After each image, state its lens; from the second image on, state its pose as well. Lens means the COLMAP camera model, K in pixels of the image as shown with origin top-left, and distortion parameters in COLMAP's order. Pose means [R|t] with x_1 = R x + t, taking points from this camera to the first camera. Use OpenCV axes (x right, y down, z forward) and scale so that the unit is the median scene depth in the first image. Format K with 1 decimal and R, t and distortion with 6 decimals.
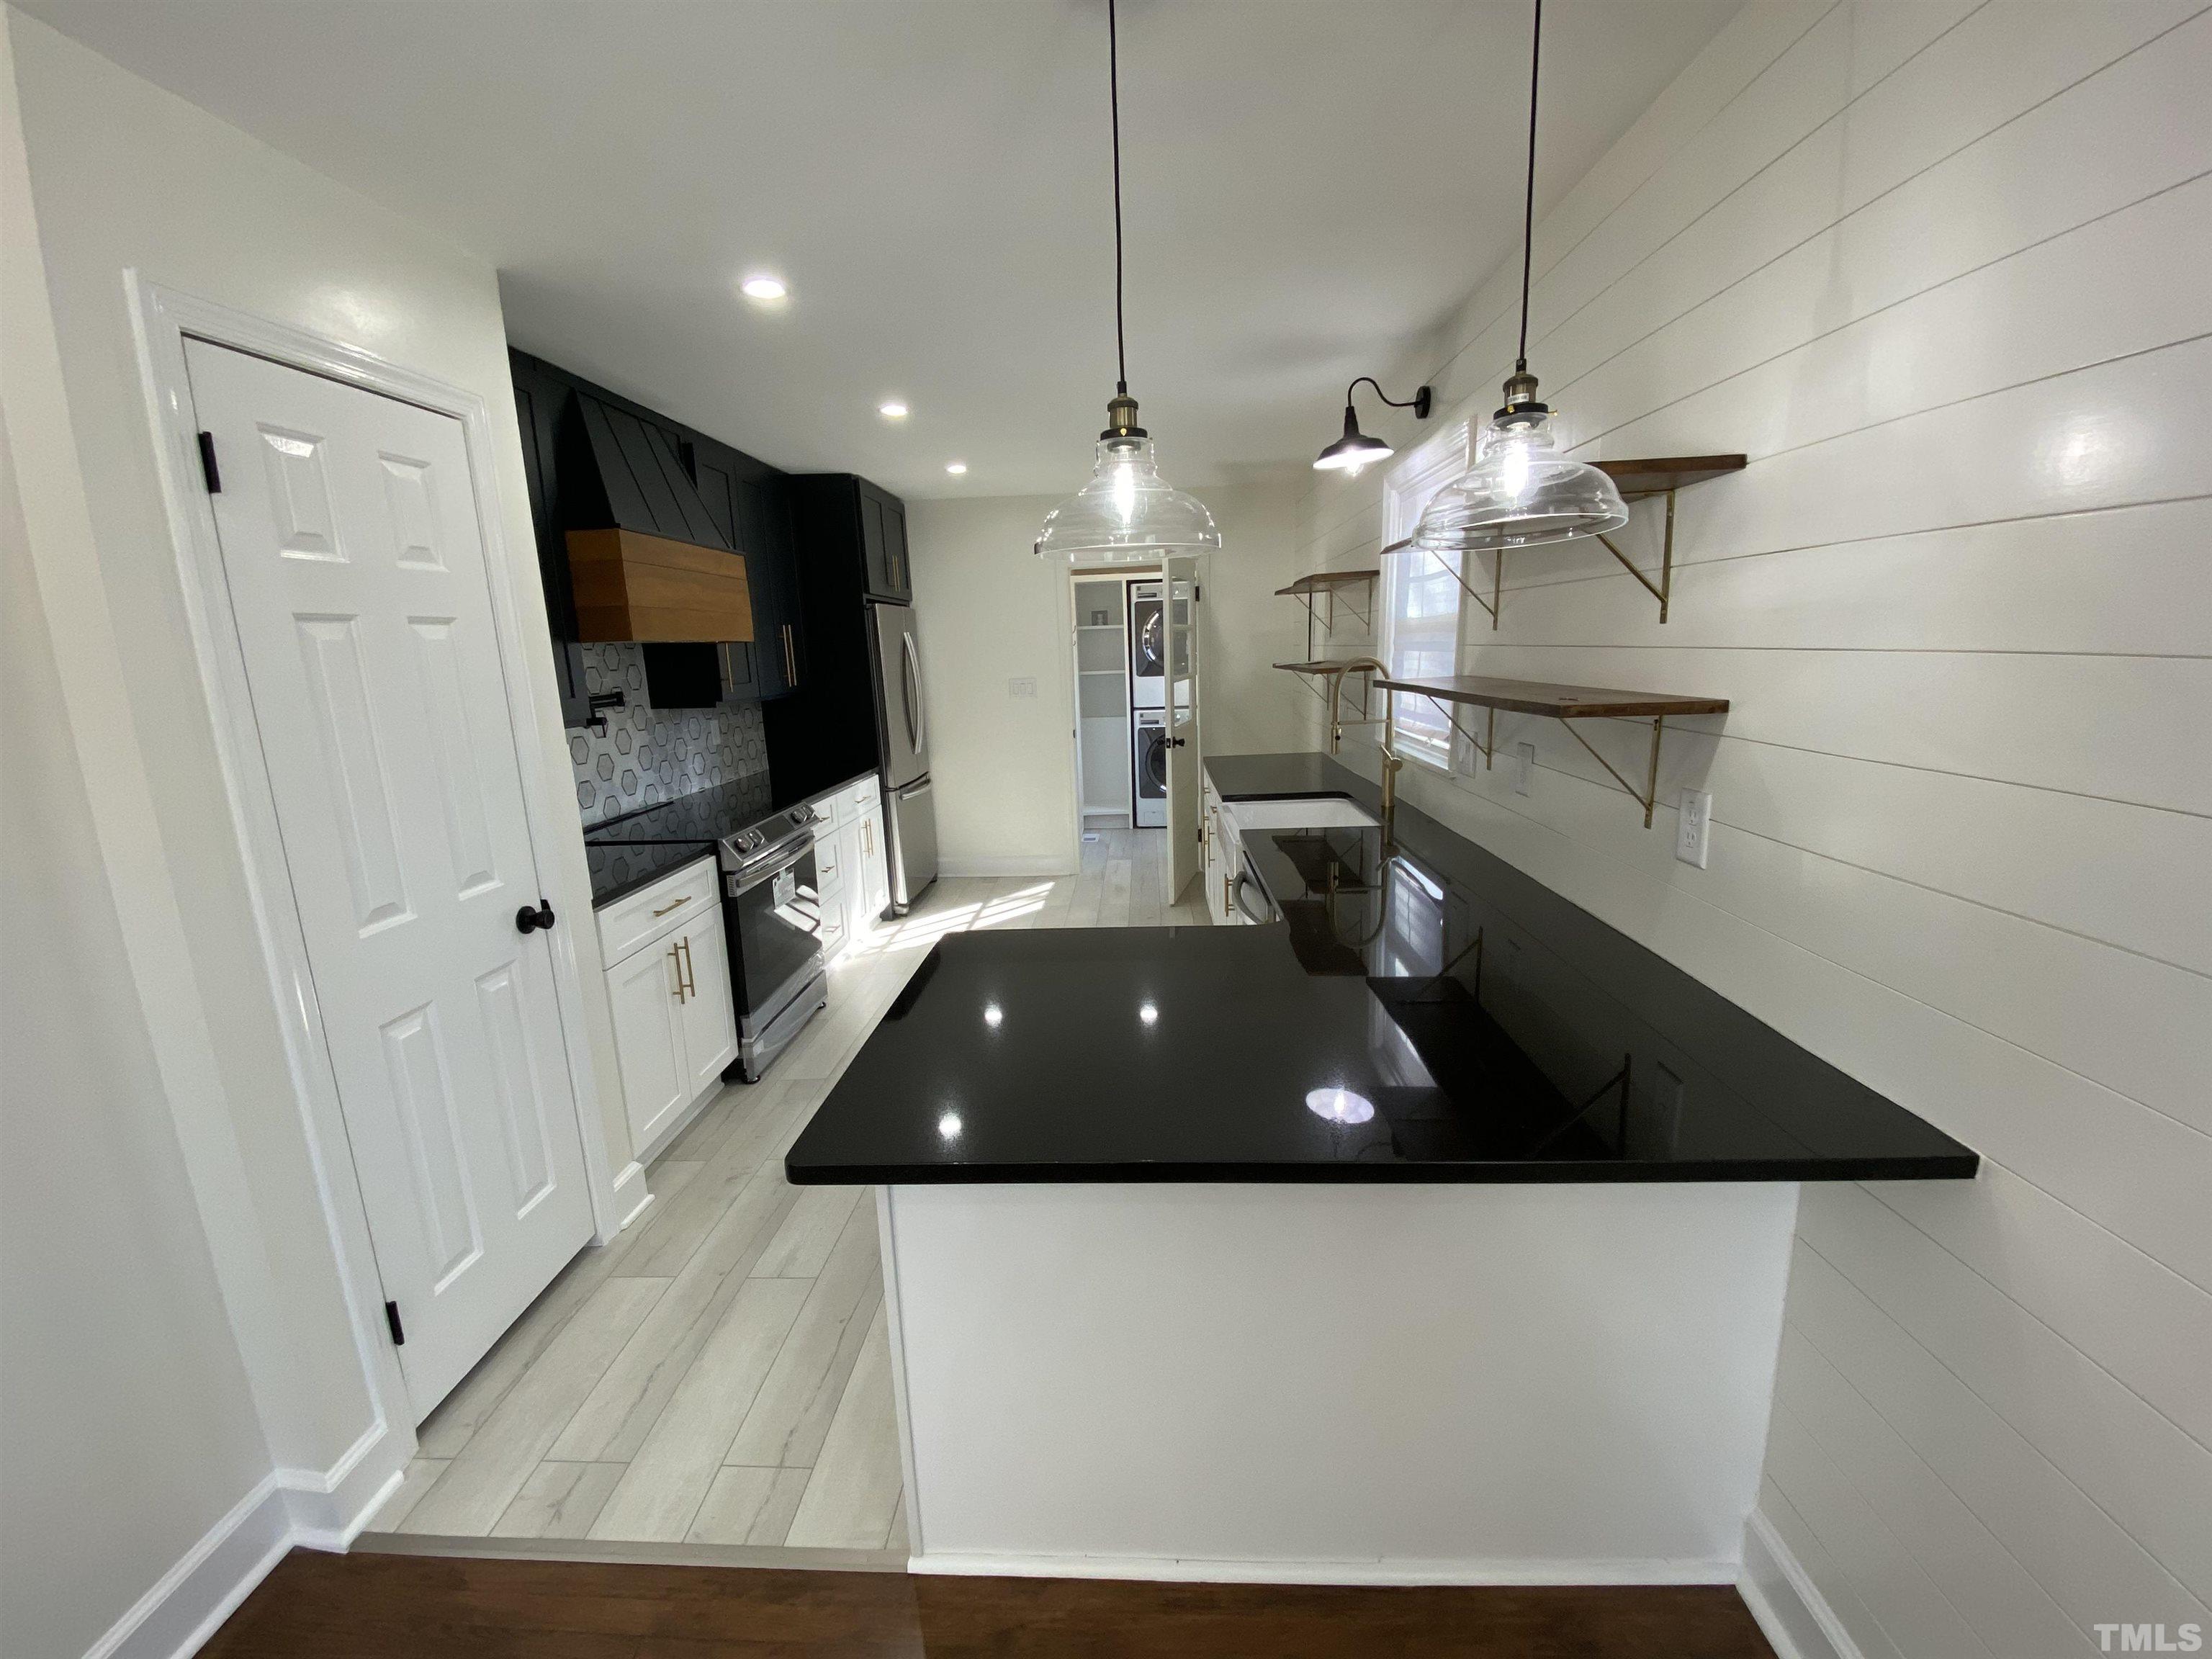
lens RADIAL K [[894.6, 0, 1085.5], [0, 894.6, 831.9], [0, 0, 1]] dist [0.048884, -0.040920]
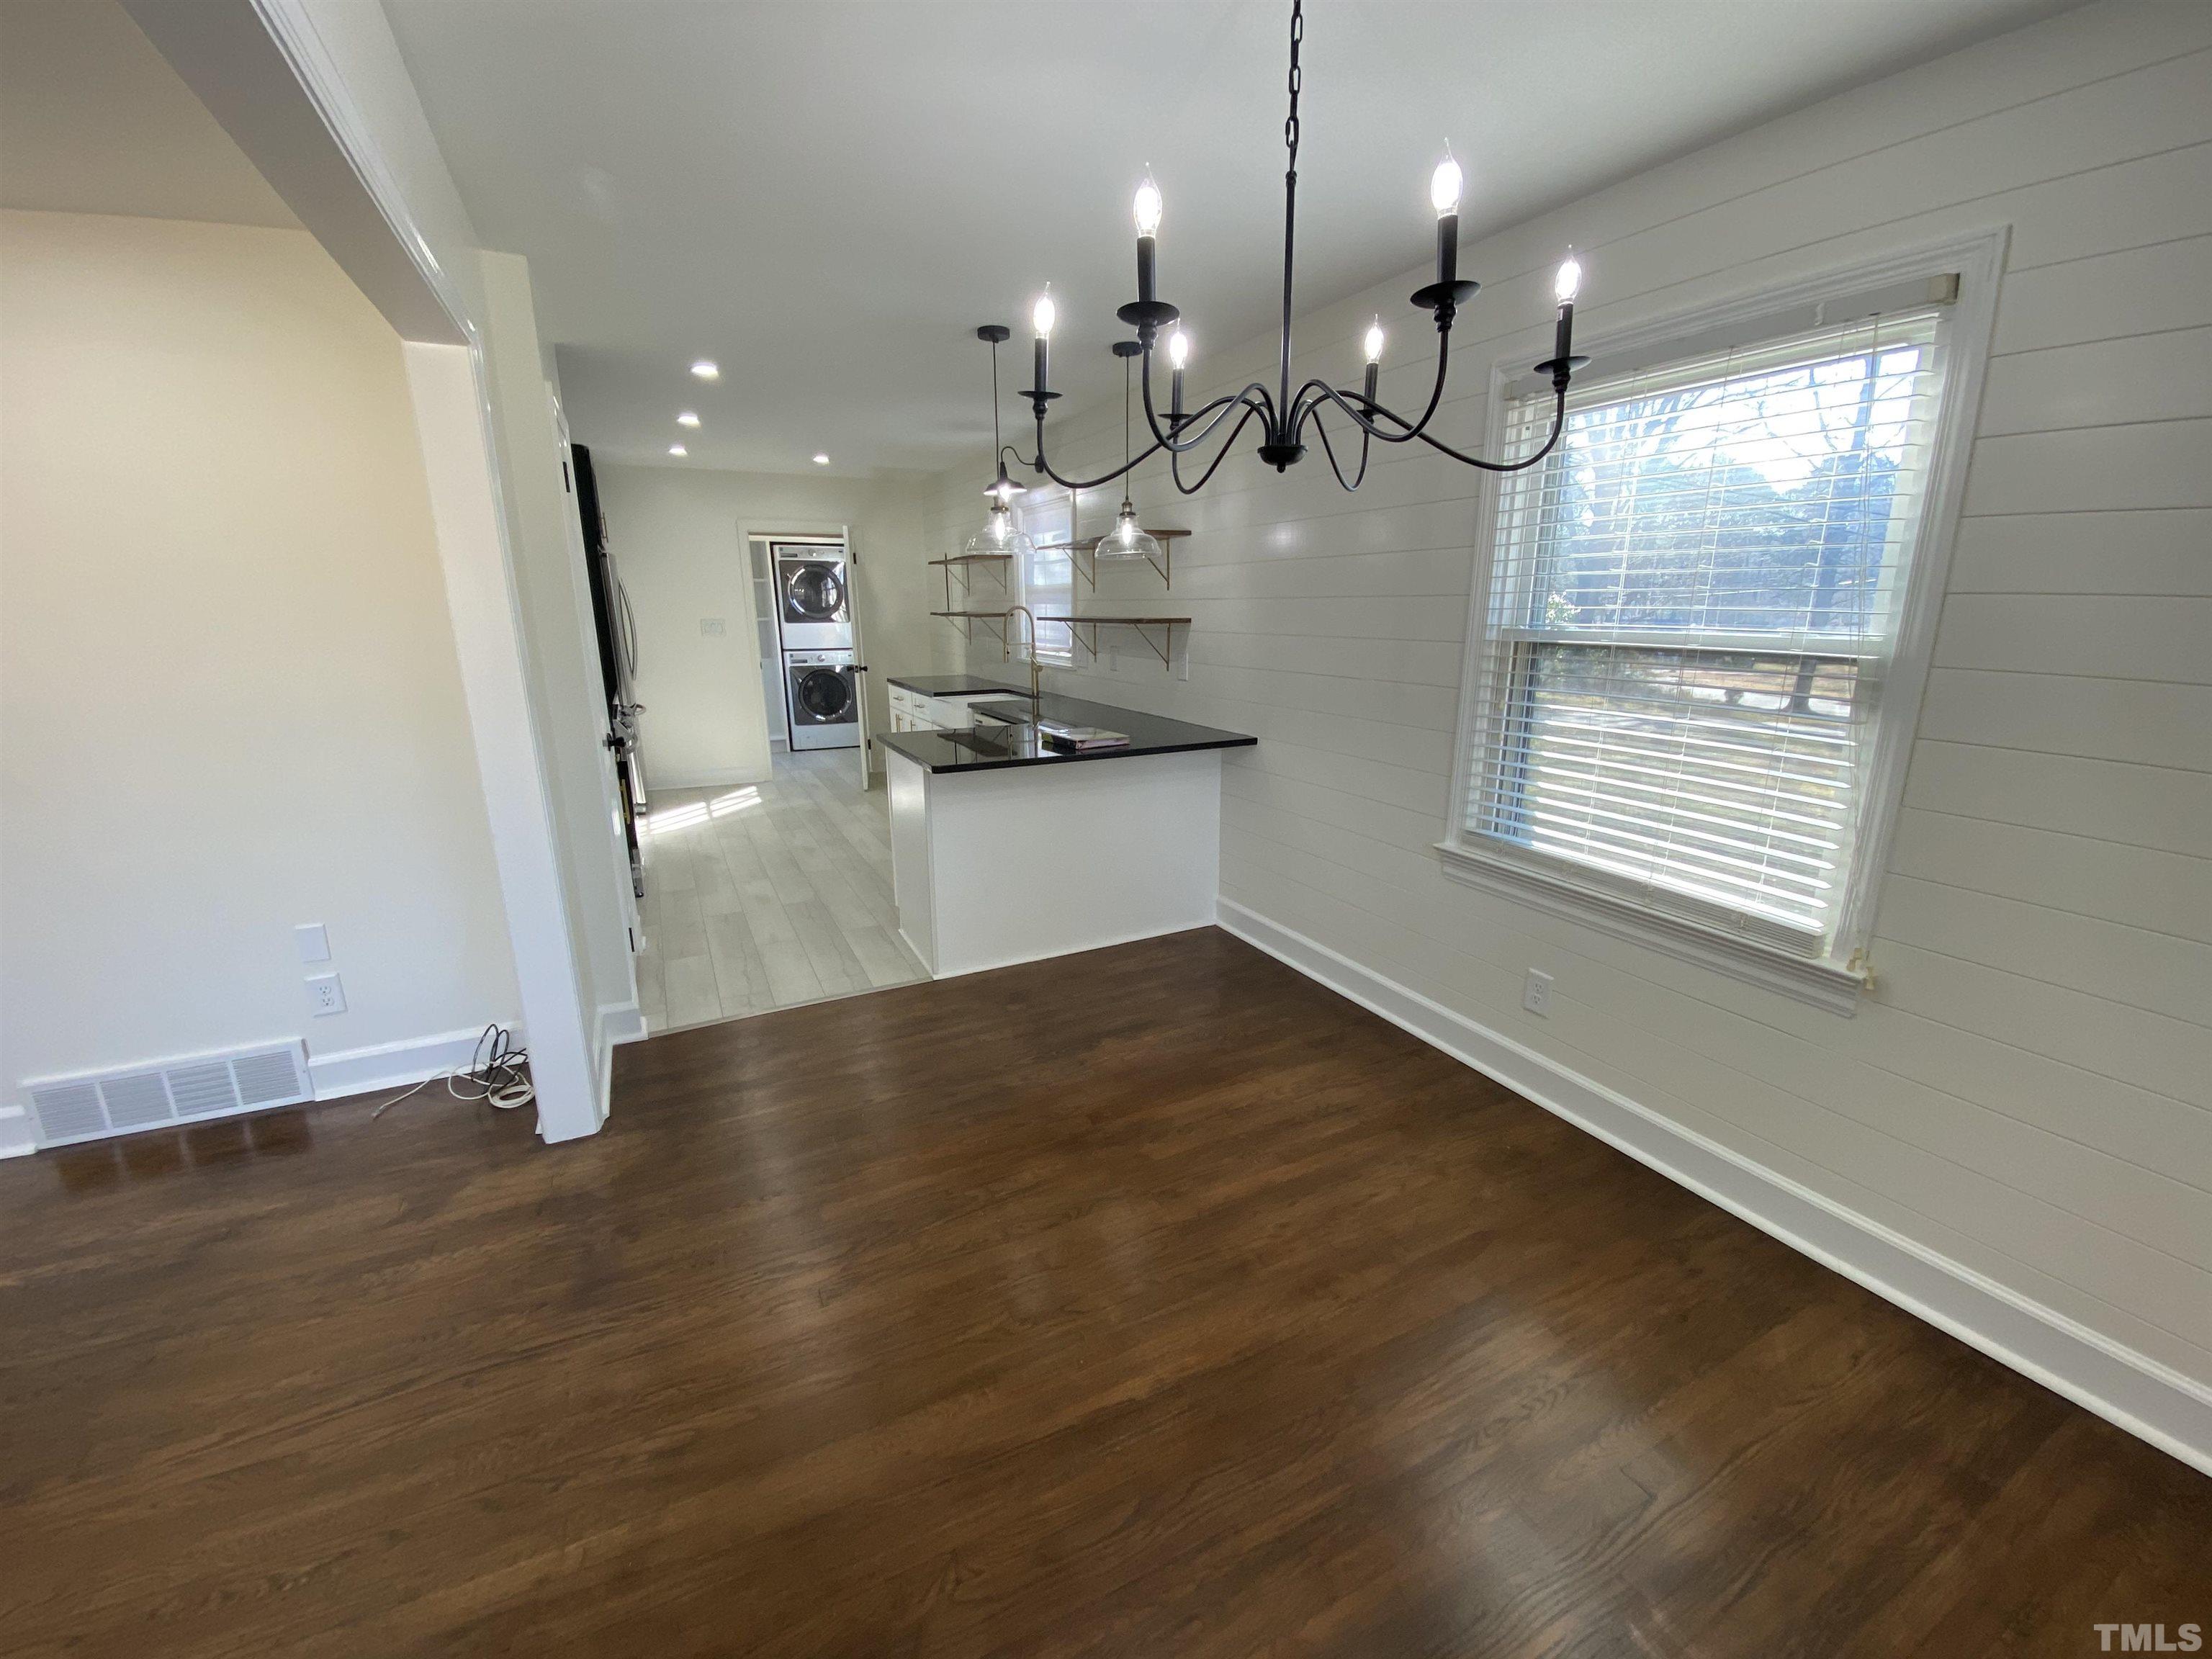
lens RADIAL K [[894.6, 0, 1085.5], [0, 894.6, 831.9], [0, 0, 1]] dist [0.048884, -0.040920]
pose [[0.873956, -0.089215, 0.477746, -0.403040], [0.071369, 0.995909, 0.055420, 0.140688], [-0.480735, -0.014338, 0.876748, -0.539560]]
